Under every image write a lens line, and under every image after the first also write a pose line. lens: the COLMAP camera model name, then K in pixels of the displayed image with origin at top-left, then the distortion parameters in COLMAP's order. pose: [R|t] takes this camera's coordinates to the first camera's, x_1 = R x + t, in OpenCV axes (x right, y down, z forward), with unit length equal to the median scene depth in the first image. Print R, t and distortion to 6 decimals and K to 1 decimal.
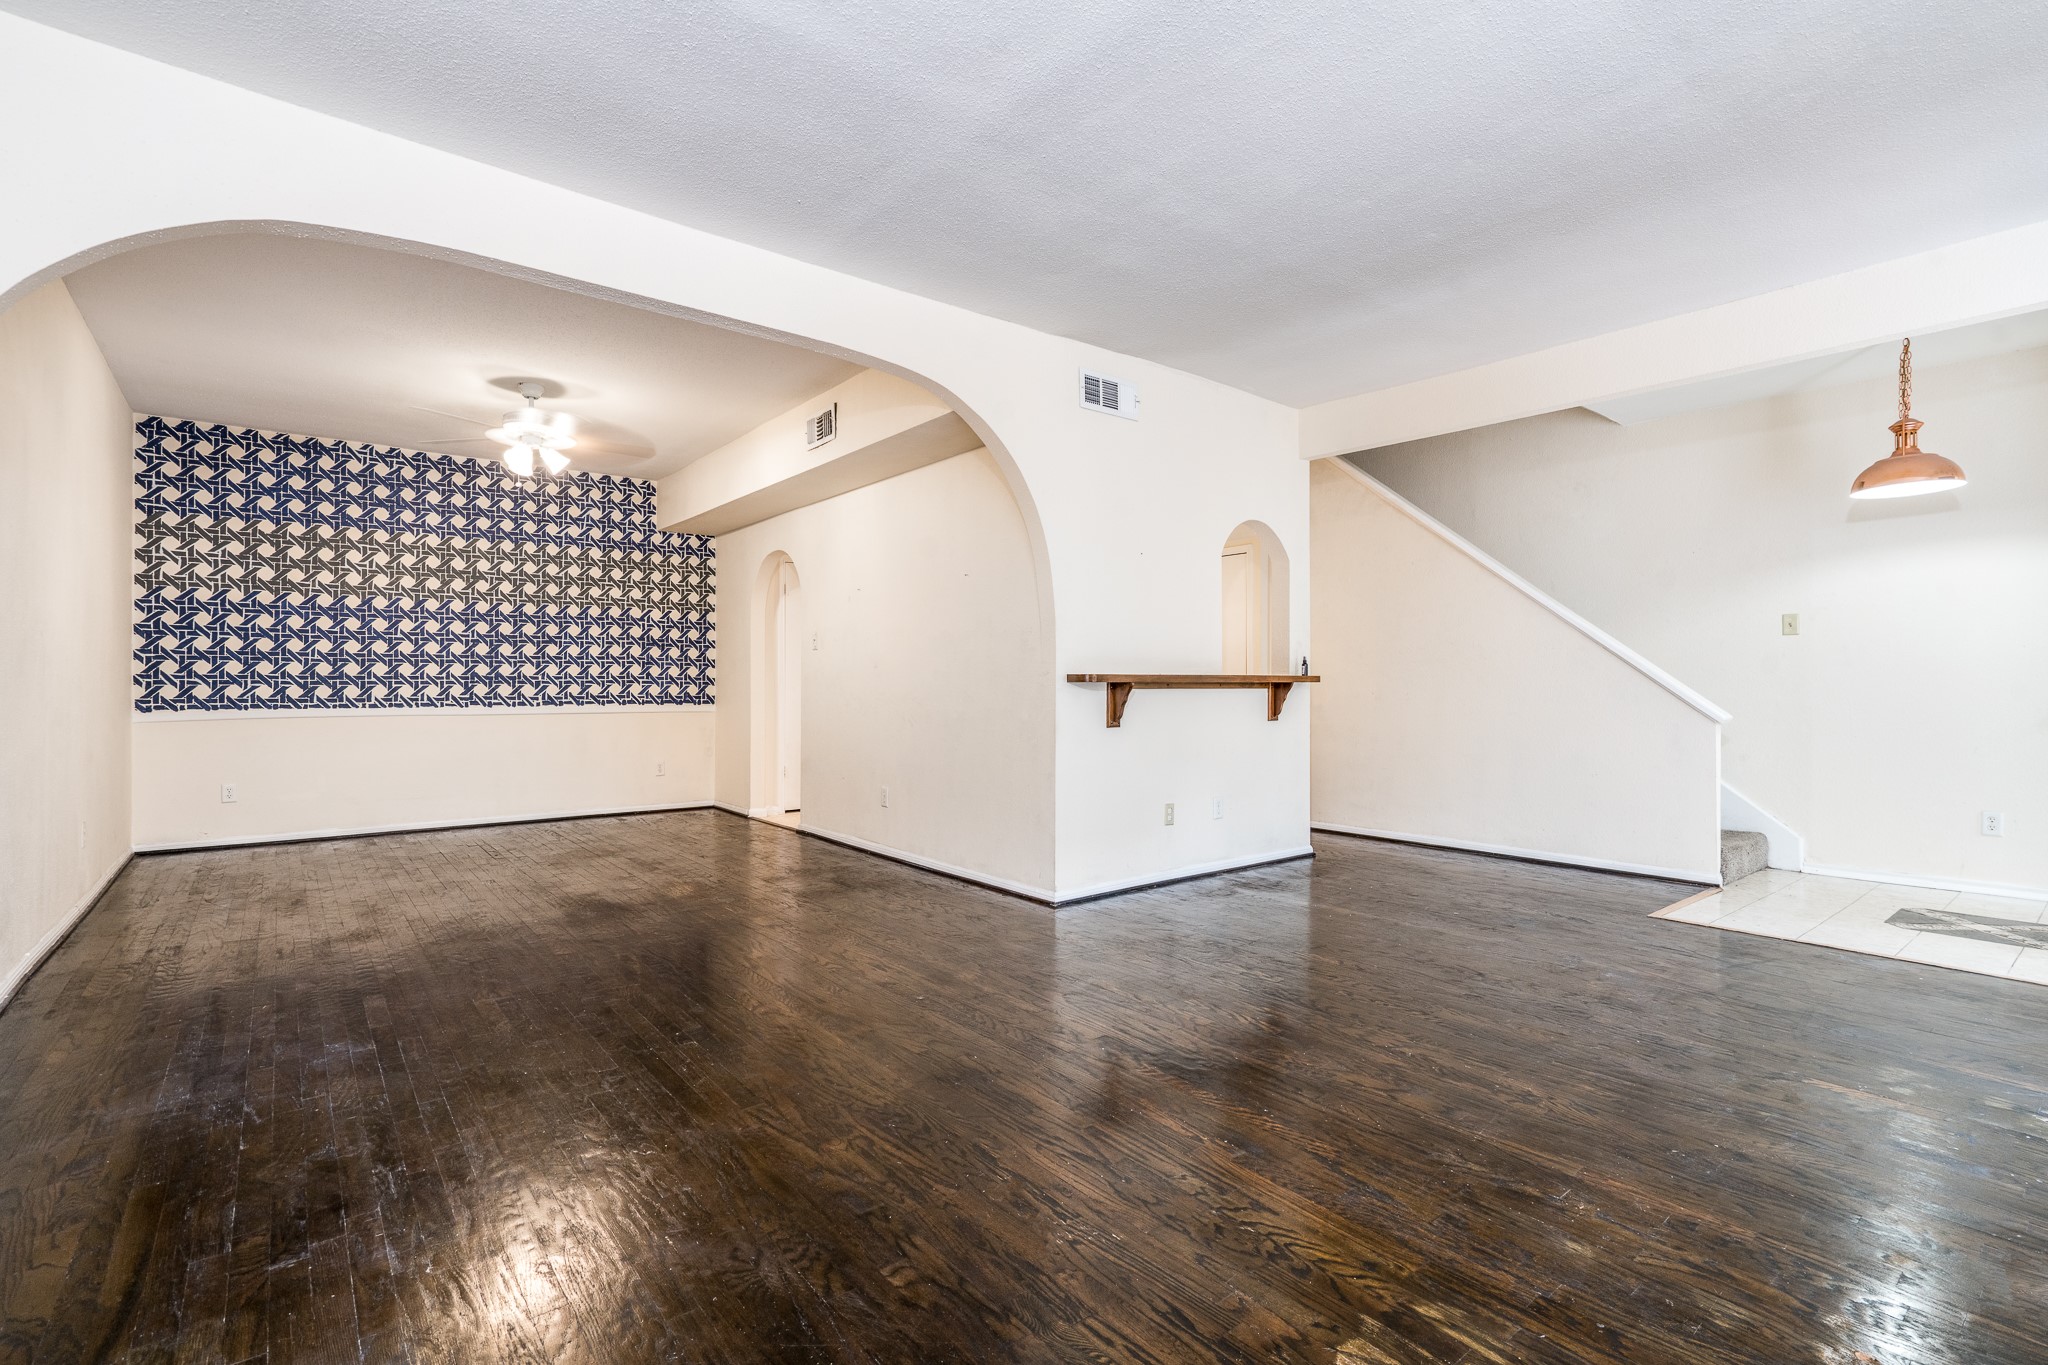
lens RADIAL K [[942.4, 0, 1024.0], [0, 942.4, 682.5], [0, 0, 1]] dist [-0.001352, -0.000039]
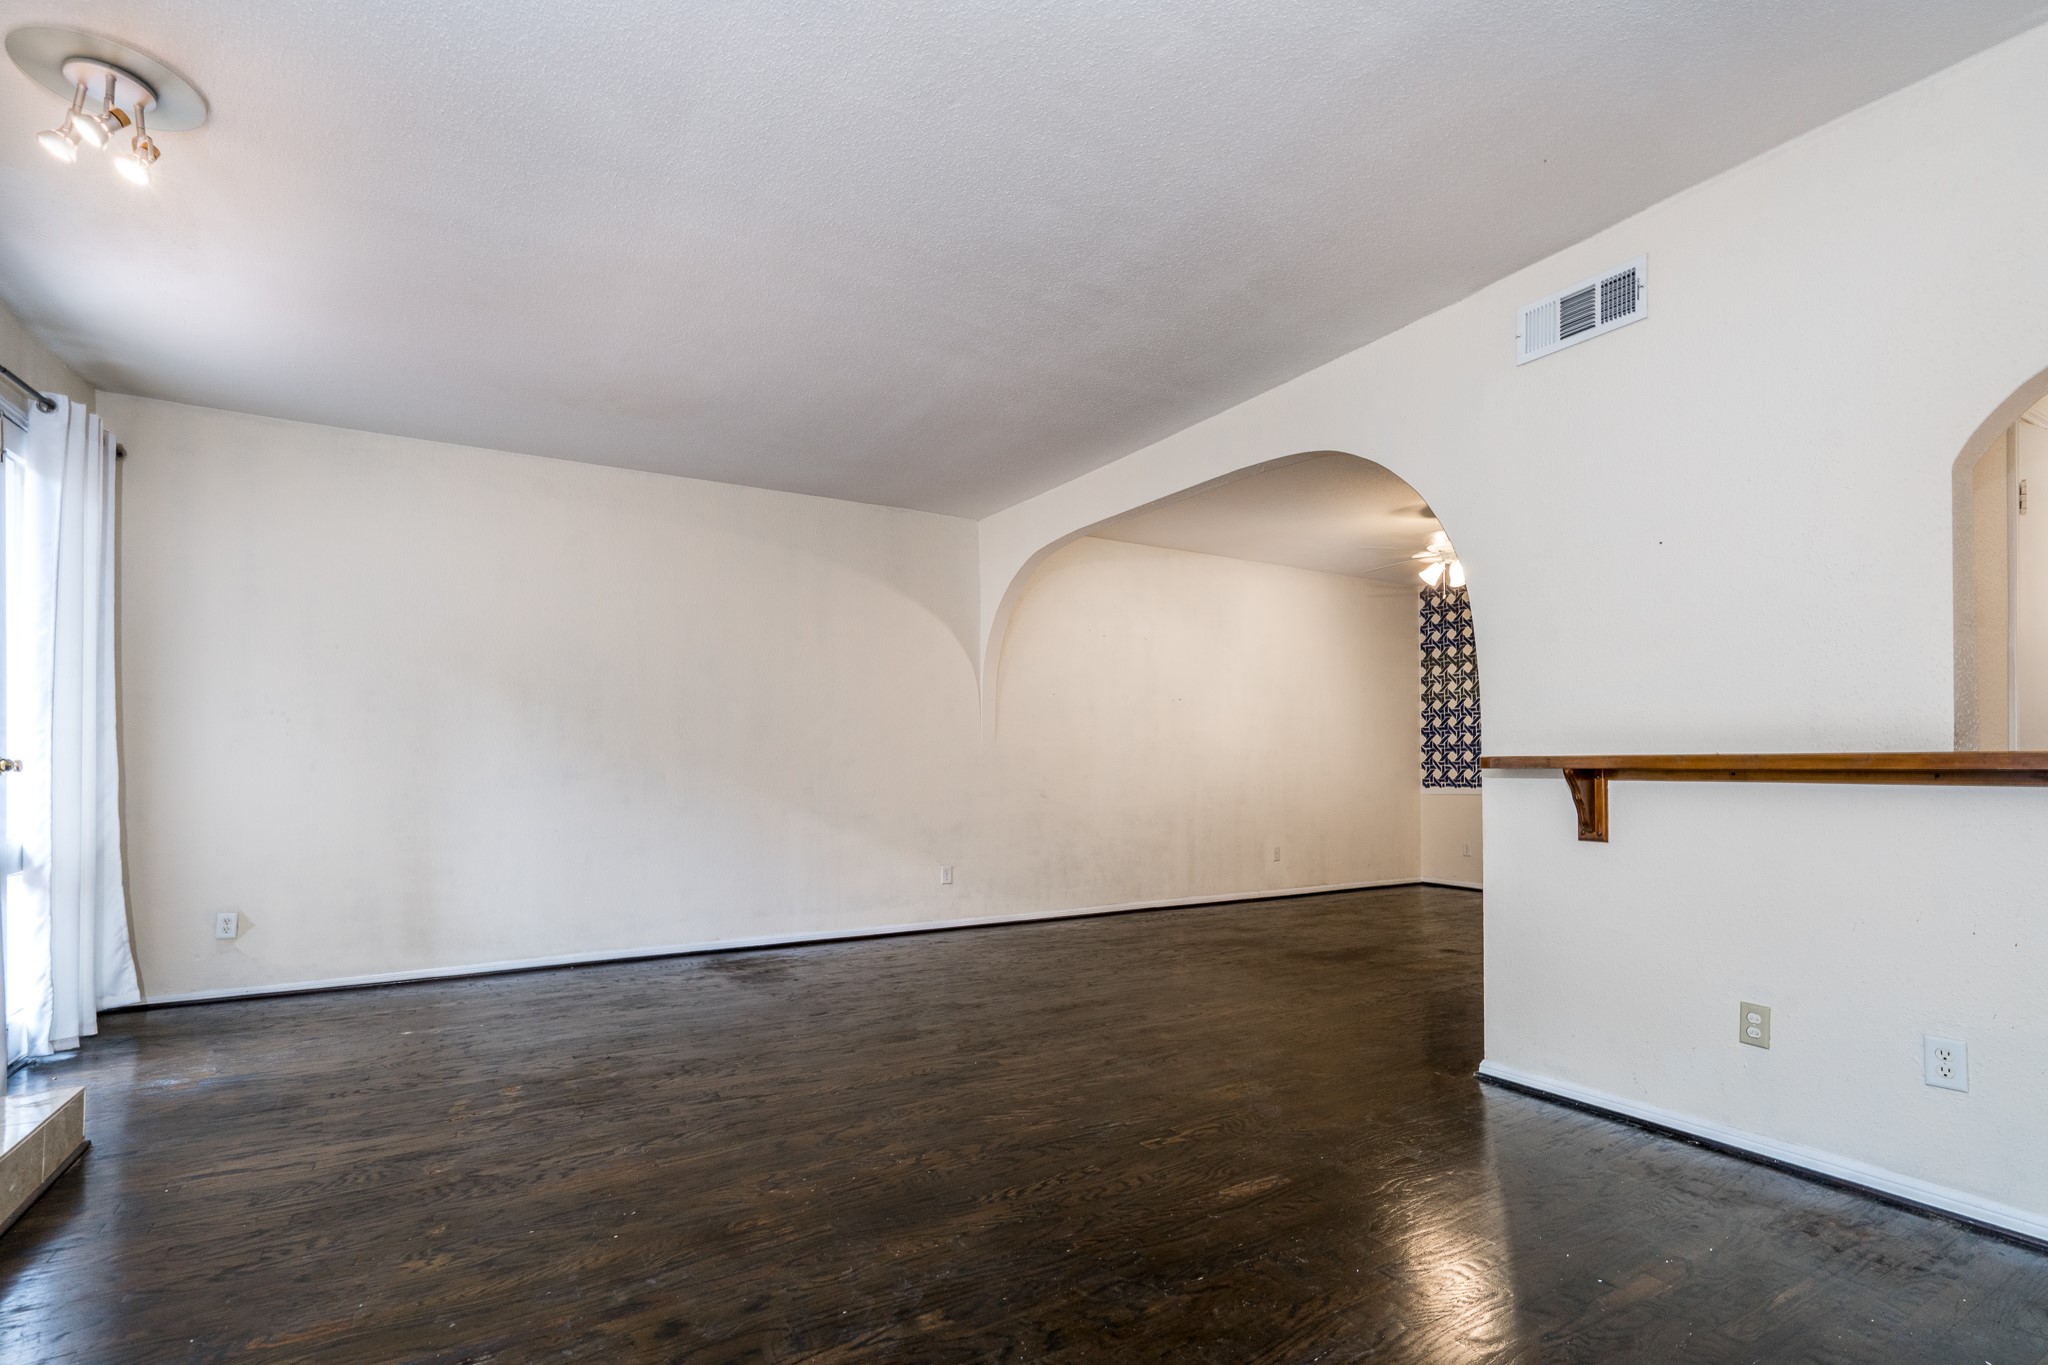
lens RADIAL K [[950.6, 0, 1029.2], [0, 950.6, 750.4], [0, 0, 1]] dist [0.001040, 0.000581]
pose [[-0.129634, -0.016982, -0.991416, 0.617120], [-0.000140, 0.999854, -0.017108, -0.001066], [0.991562, -0.002079, -0.129618, 0.576489]]
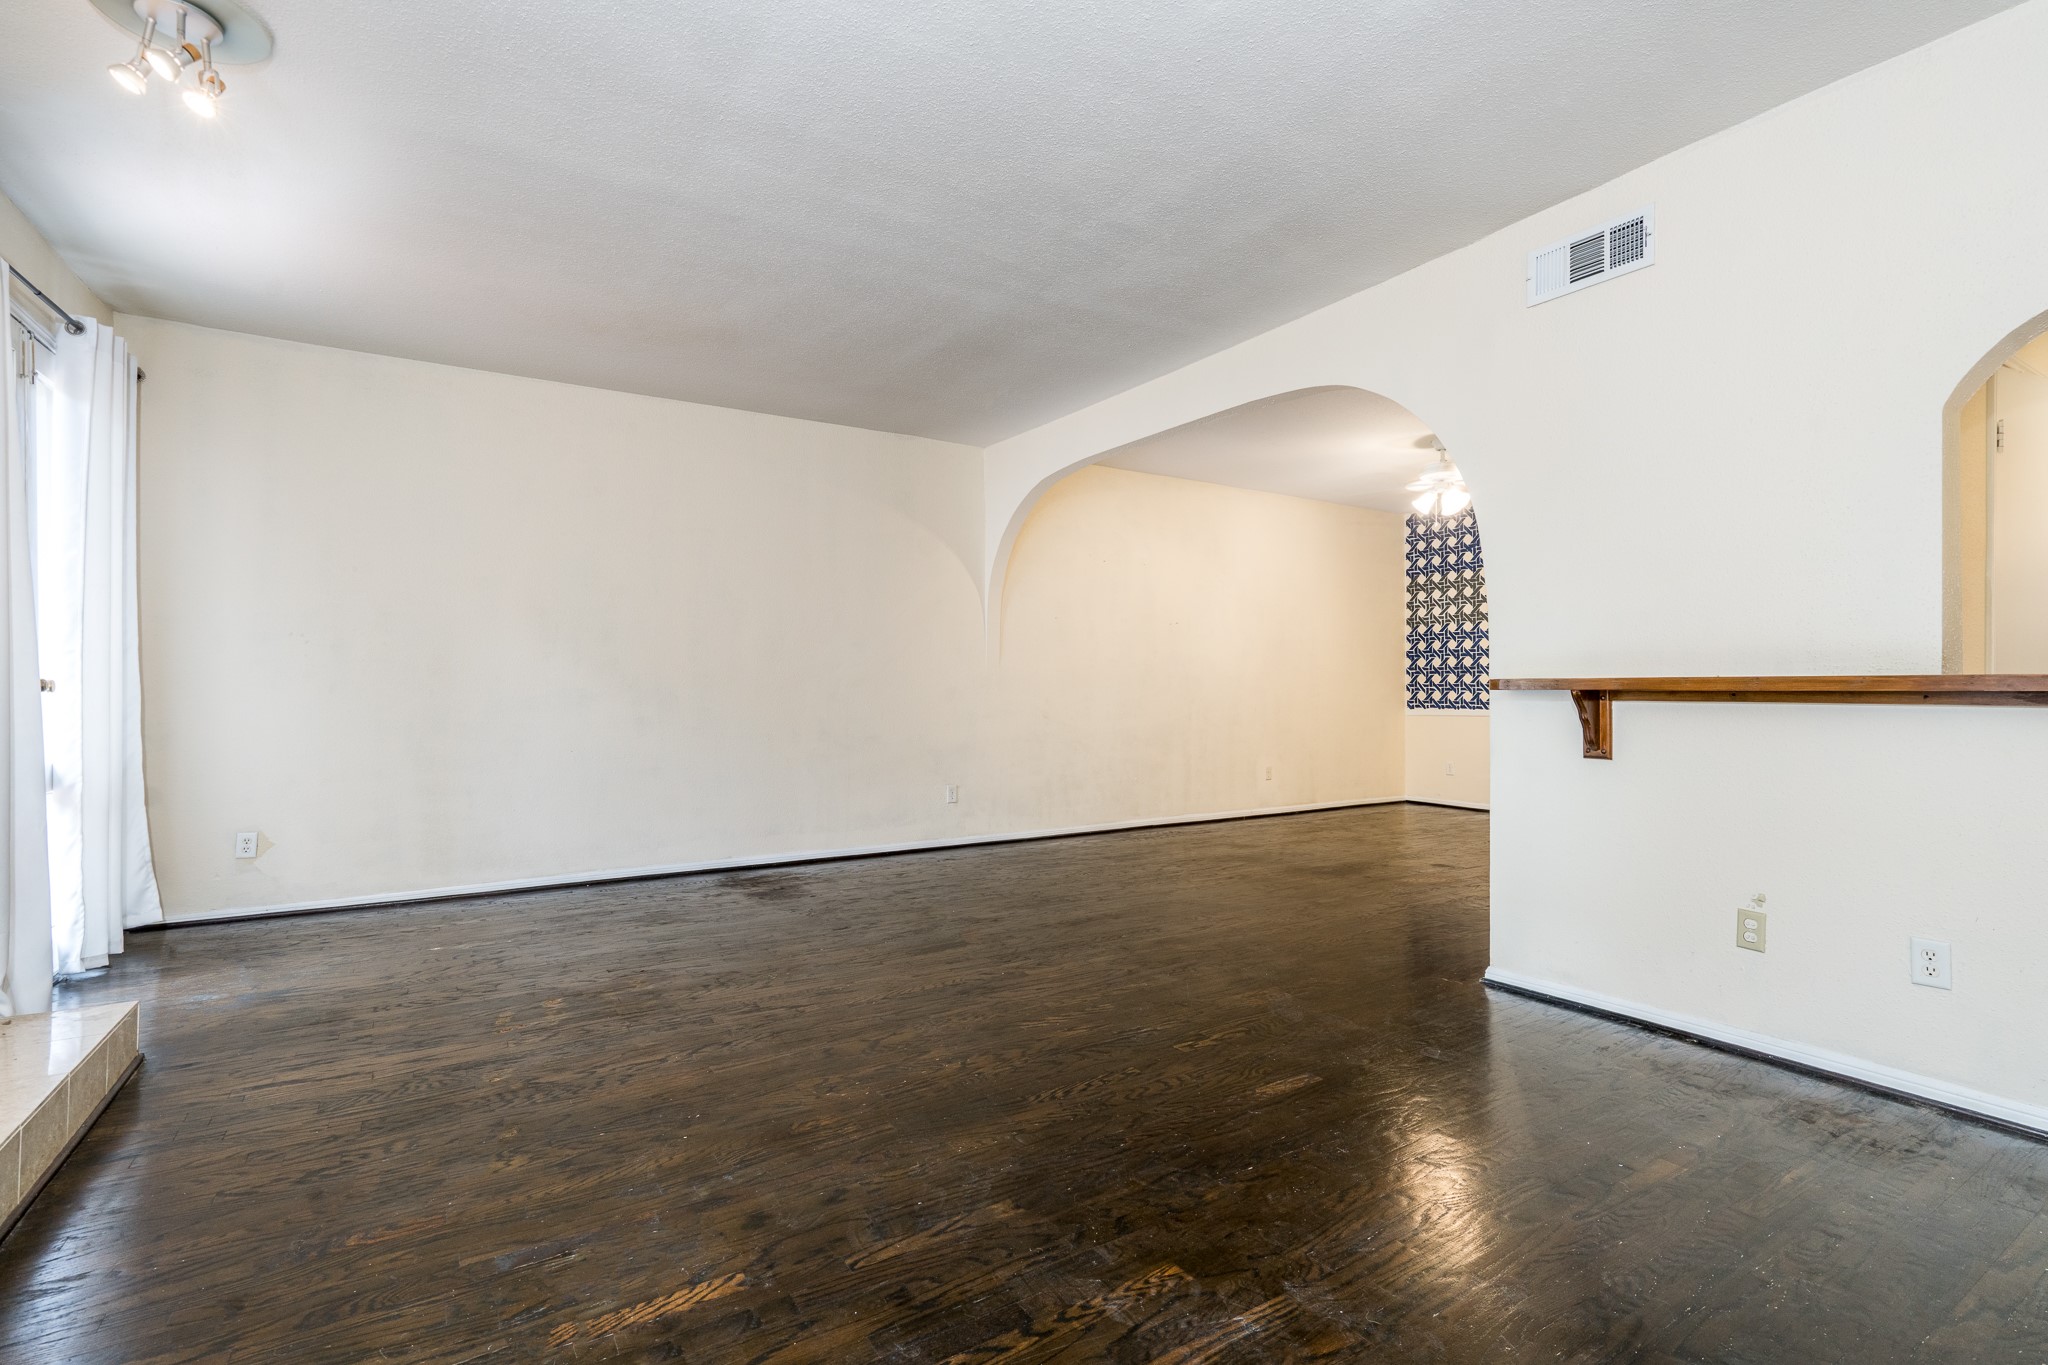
lens RADIAL K [[938.1, 0, 1029.8], [0, 938.1, 681.3], [0, 0, 1]] dist [0.000691, 0.000377]
pose [[-0.105271, -0.007905, -0.994412, 0.634983], [-0.000702, 0.999969, -0.007875, -0.000790], [0.994443, -0.000131, -0.105273, 0.546365]]
